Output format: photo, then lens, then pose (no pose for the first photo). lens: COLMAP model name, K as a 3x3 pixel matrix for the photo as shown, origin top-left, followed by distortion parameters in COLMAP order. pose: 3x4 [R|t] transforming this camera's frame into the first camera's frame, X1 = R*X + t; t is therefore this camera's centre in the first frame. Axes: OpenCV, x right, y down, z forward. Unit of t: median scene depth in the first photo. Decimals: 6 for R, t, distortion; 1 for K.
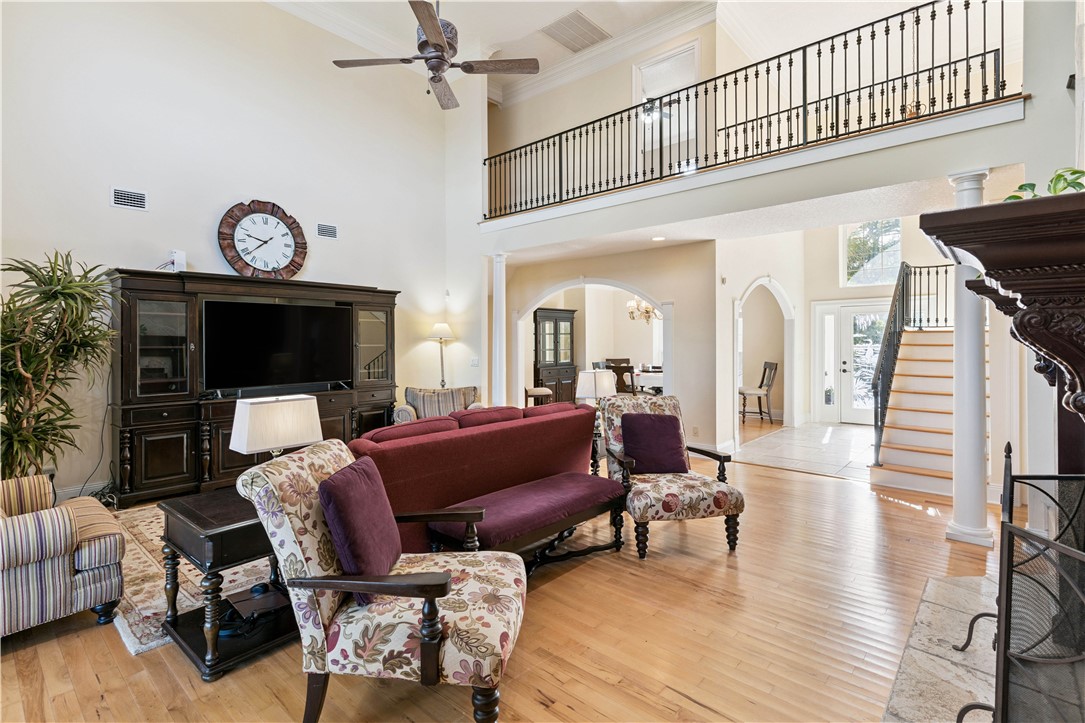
lens RADIAL K [[509.3, 0, 540.2], [0, 509.3, 353.8], [0, 0, 1]] dist [0.001249, 0.000206]
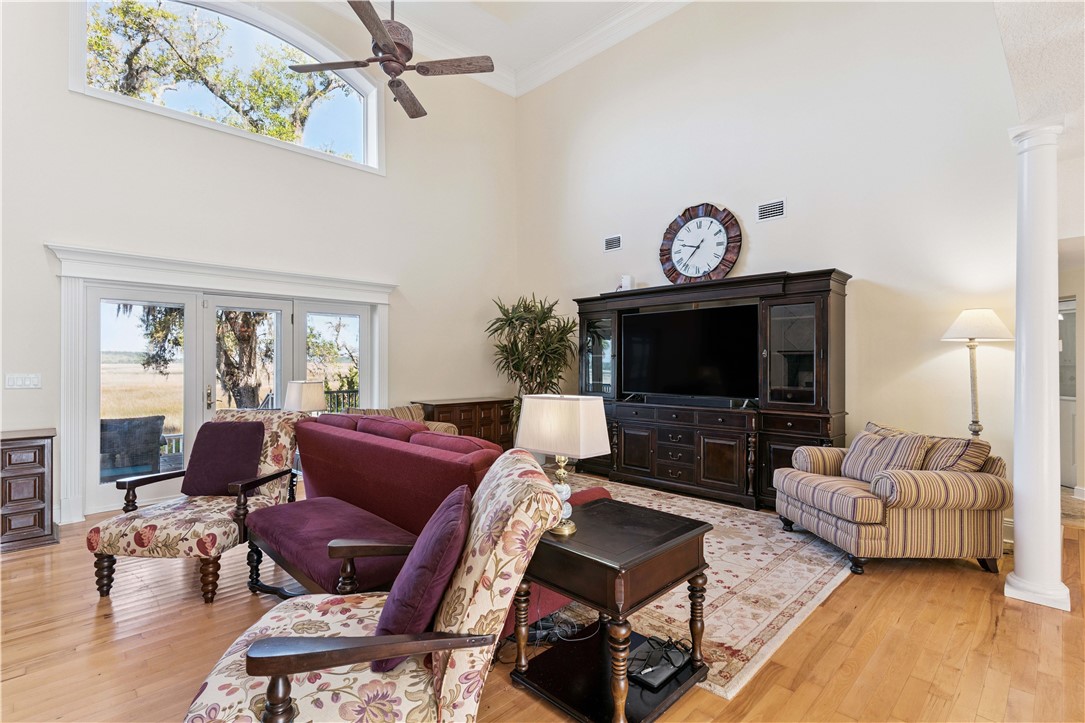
lens RADIAL K [[509.3, 0, 540.7], [0, 509.3, 359.2], [0, 0, 1]] dist [0.001249, 0.000206]
pose [[-0.056235, 0.000163, -0.998418, 0.434024], [-0.024753, 0.999692, 0.001557, -0.000512], [0.998111, 0.024801, -0.056213, 0.749170]]
